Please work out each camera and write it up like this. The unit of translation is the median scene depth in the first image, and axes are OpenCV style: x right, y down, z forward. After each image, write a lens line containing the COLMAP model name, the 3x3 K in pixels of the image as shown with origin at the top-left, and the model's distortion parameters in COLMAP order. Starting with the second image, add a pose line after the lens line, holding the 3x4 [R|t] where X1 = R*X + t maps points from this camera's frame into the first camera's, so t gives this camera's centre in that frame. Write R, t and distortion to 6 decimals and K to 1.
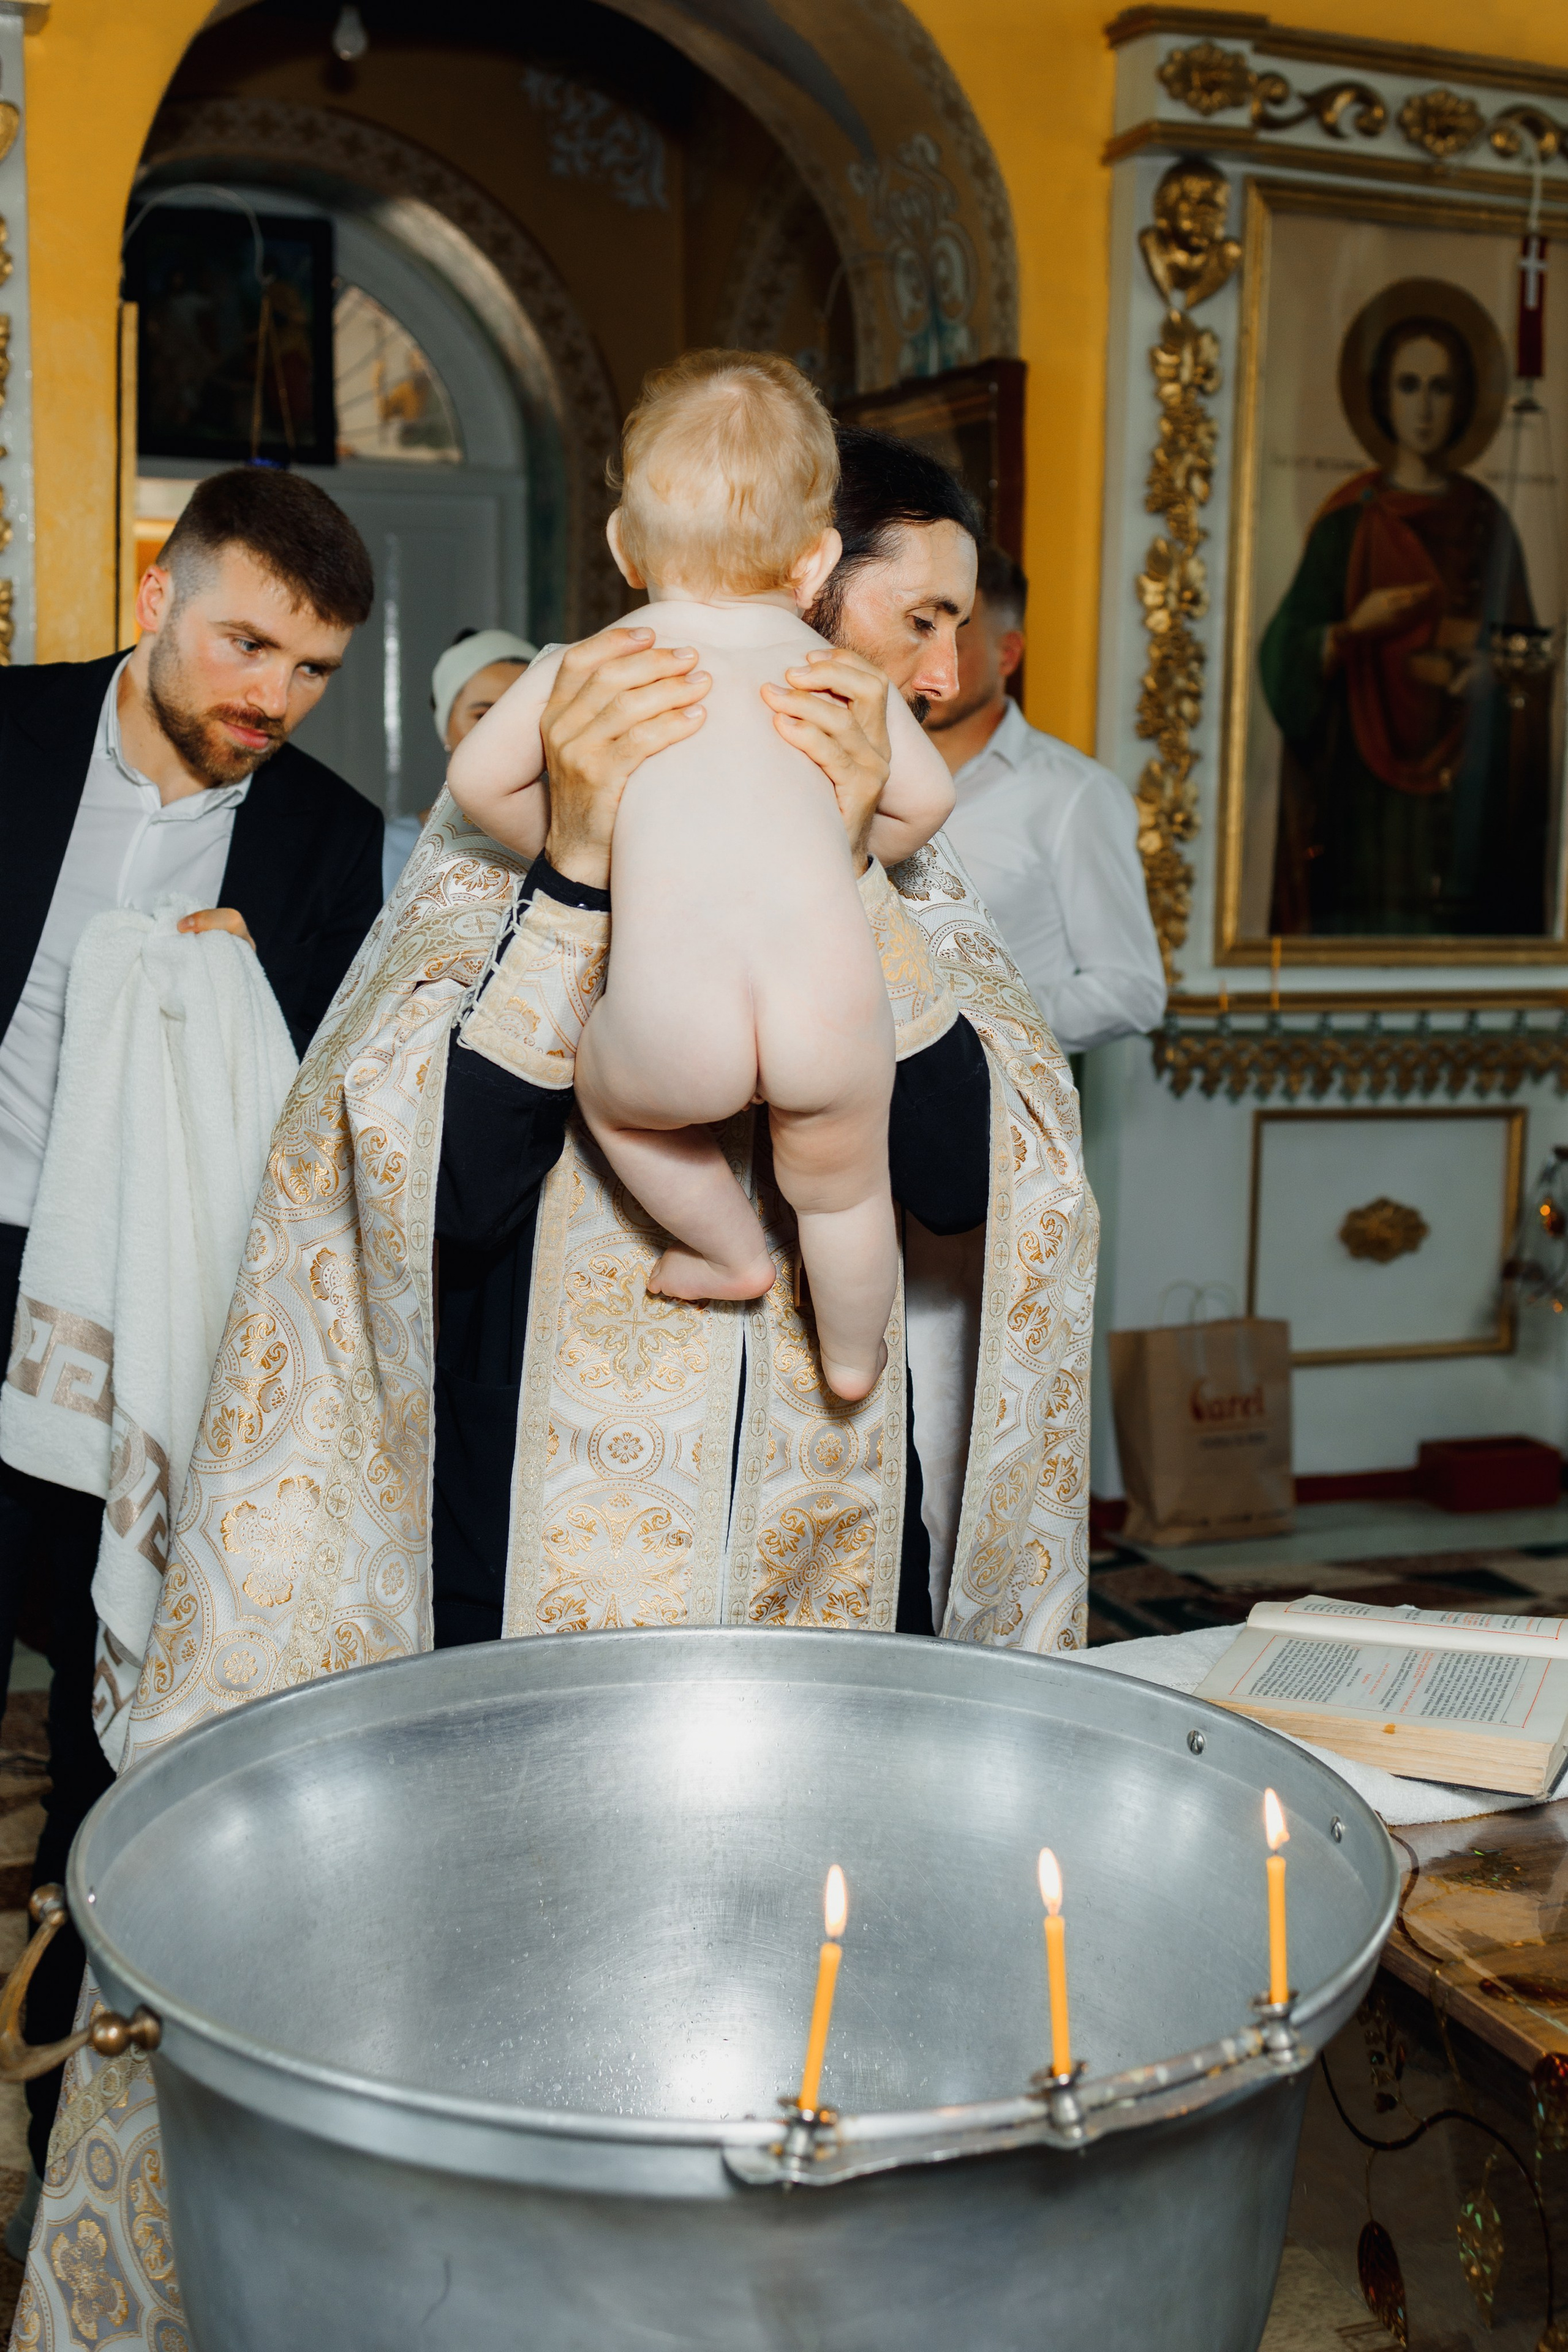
lens RADIAL K [[2867.3, 0, 911.9], [0, 2867.3, 941.6], [0, 0, 1]] dist [-0.012597, 0.374667]
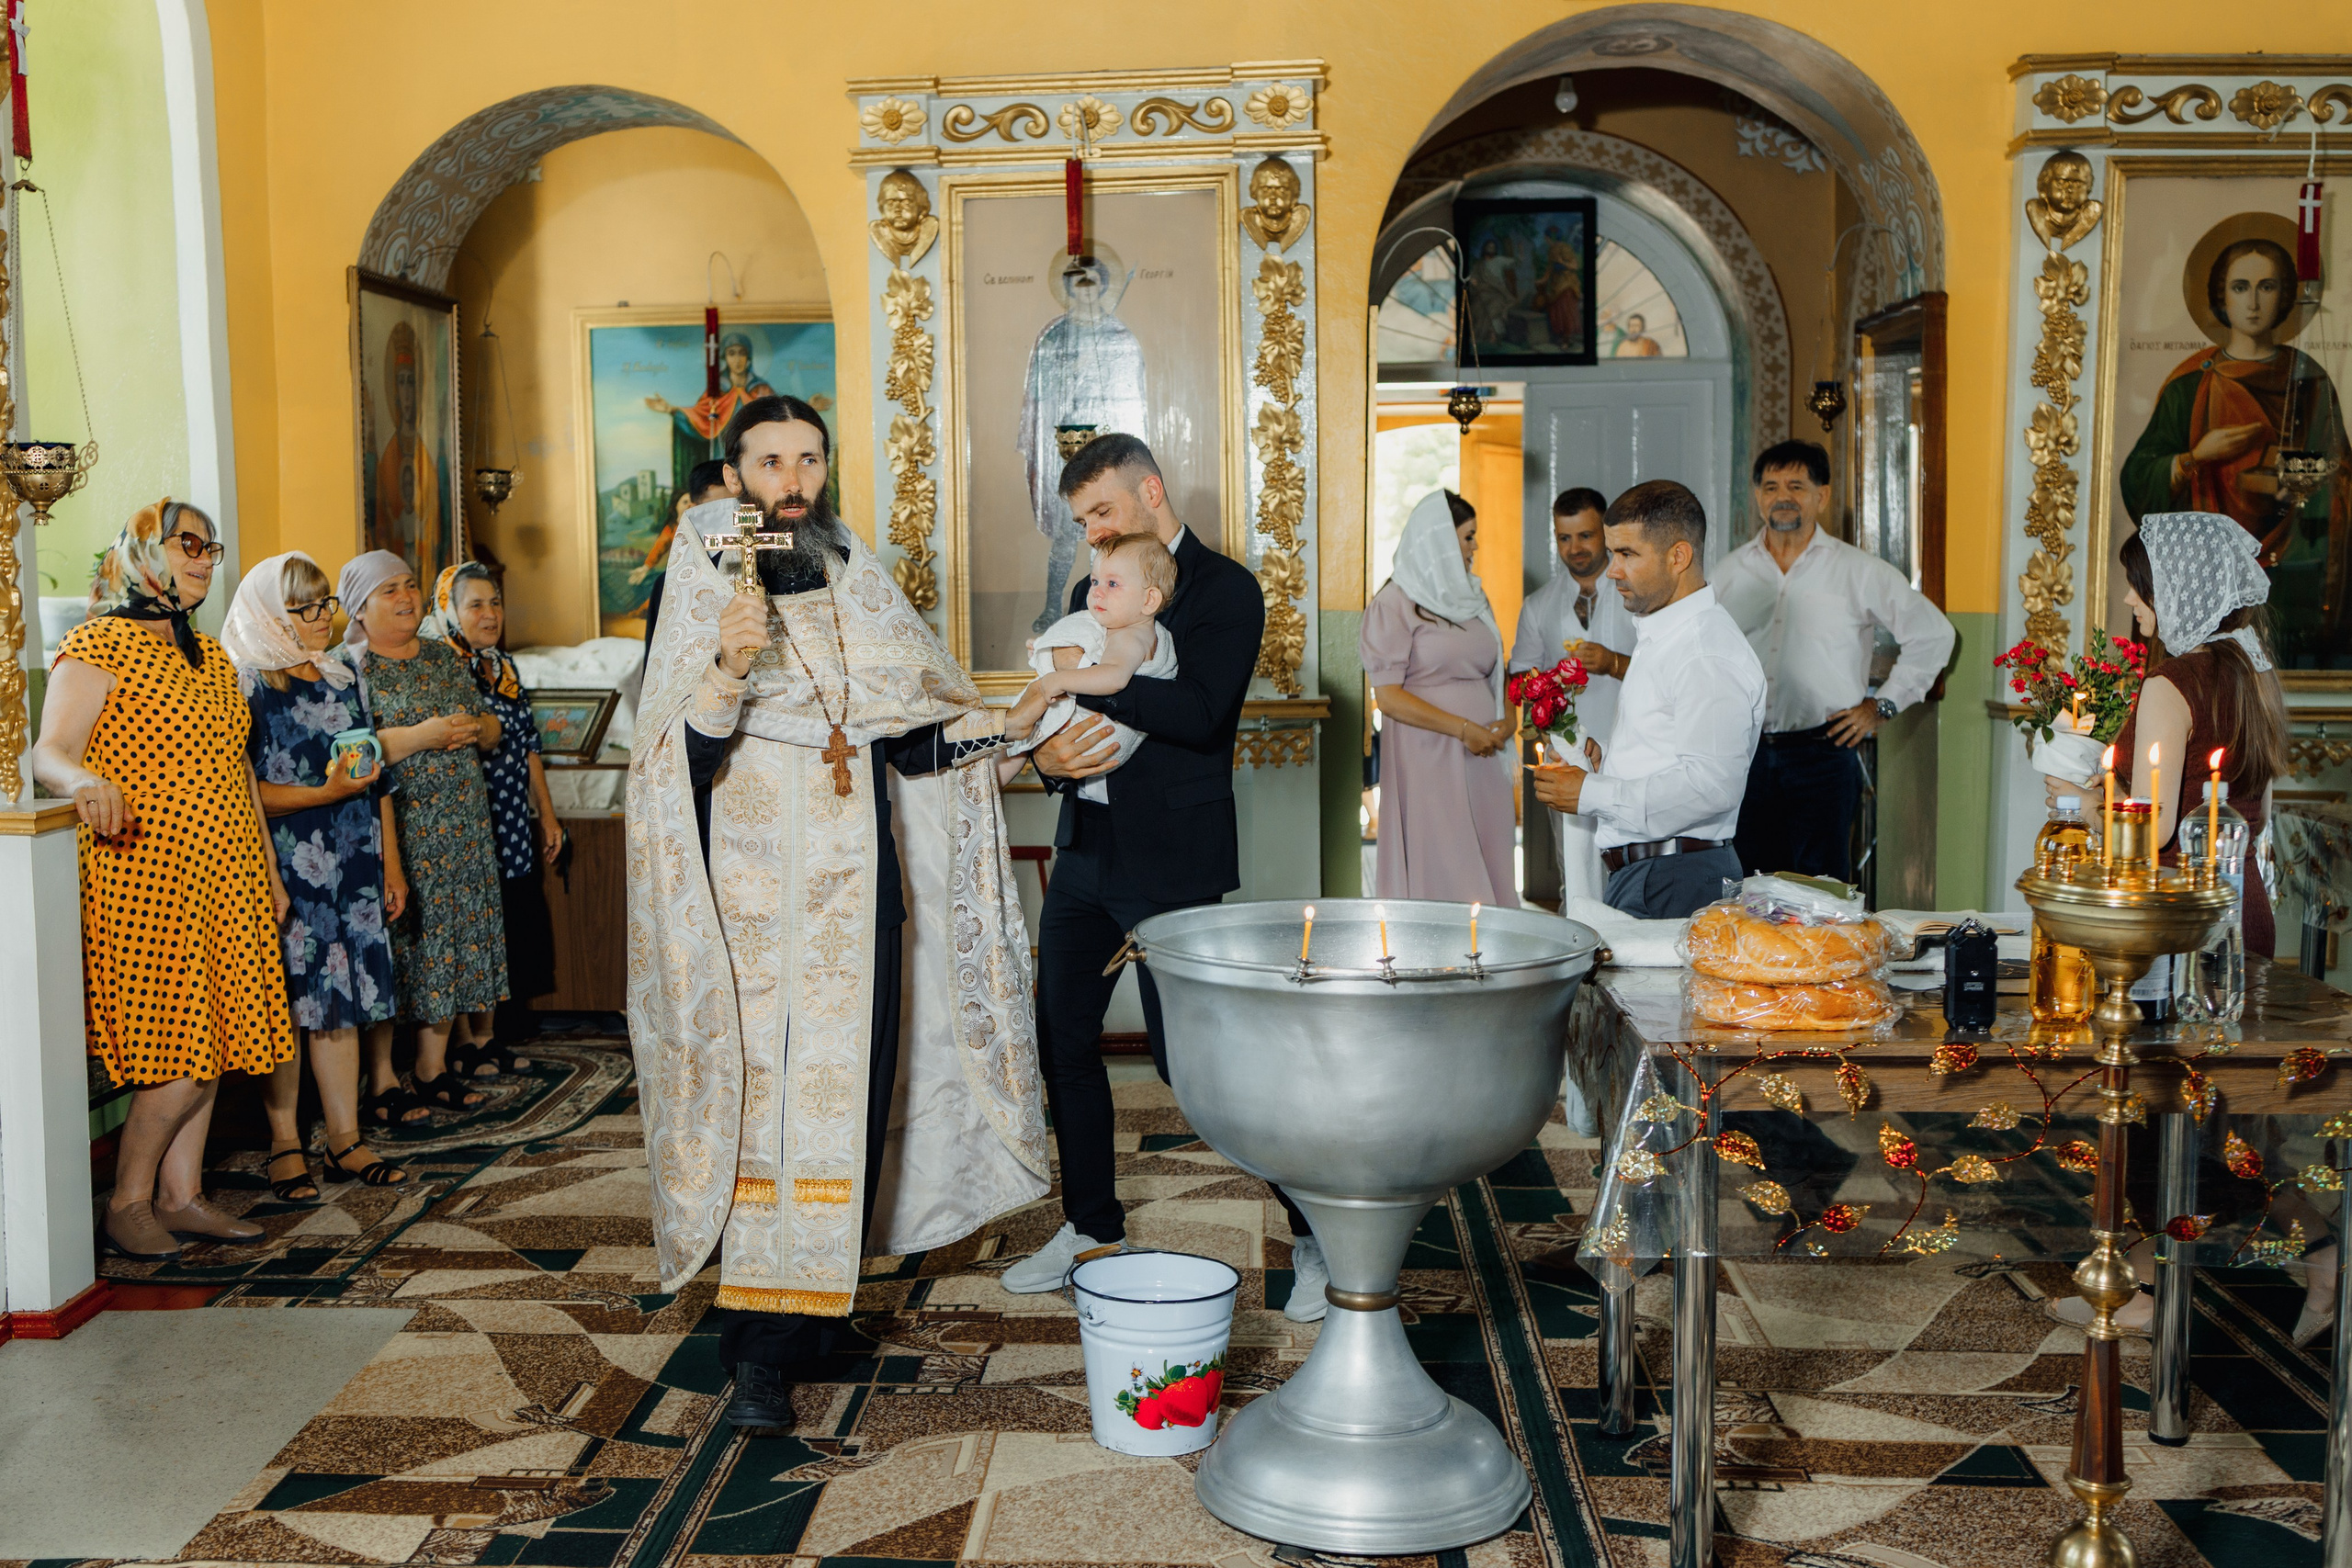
lens RADIAL K [[2540.4, 0, 1078.6], [0, 2540.4, 762.3], [0, 0, 1]] dist [0.006567, -0.010984]
pose [[0.887400, 0.014686, -0.460767, 0.253803], [-0.010792, 0.999880, 0.011084, 0.038457], [0.460875, -0.004863, 0.887452, -0.416383]]
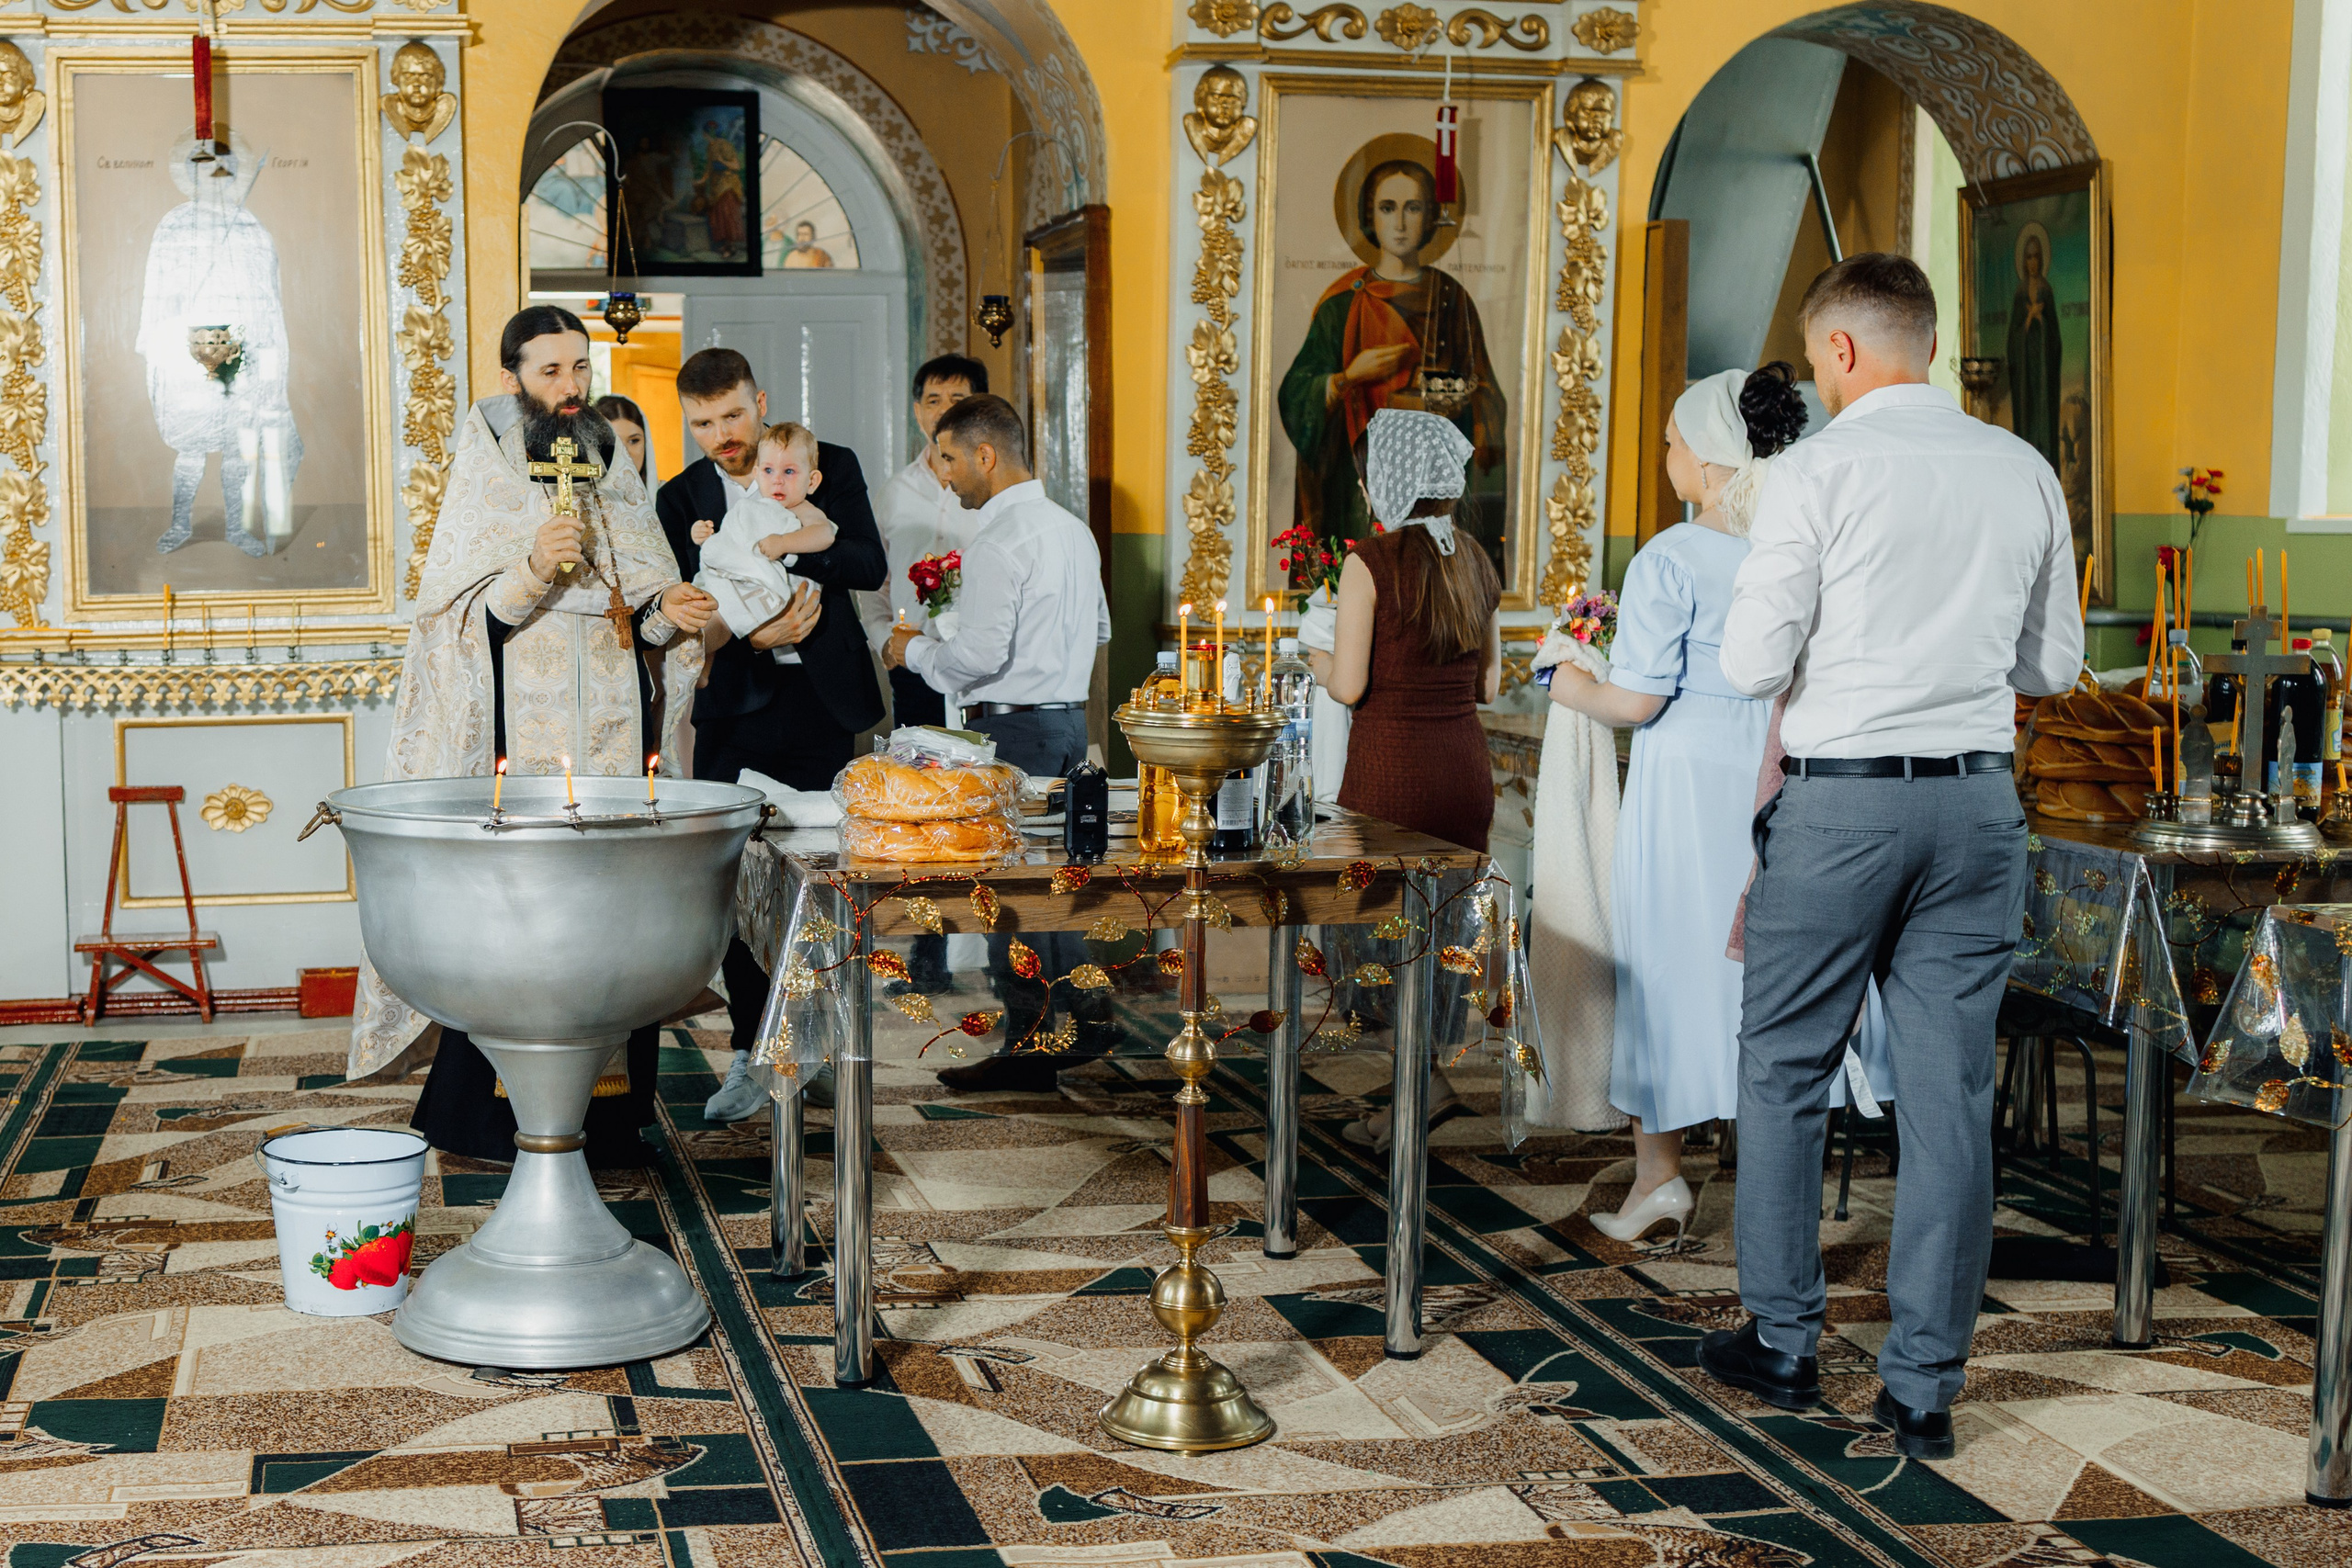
lens RADIAL K [[3222.1, 0, 857.1], [0, 3222.1, 785.6], [0, 0, 1]] dist [0.029354, -0.011577]
pose [[0.968385, 0.001301, -0.249457, 0.328638], [0.001371, 0.999944, 0.010535, 0.082332], [0.249457, -0.010544, 0.968328, -0.662935]]
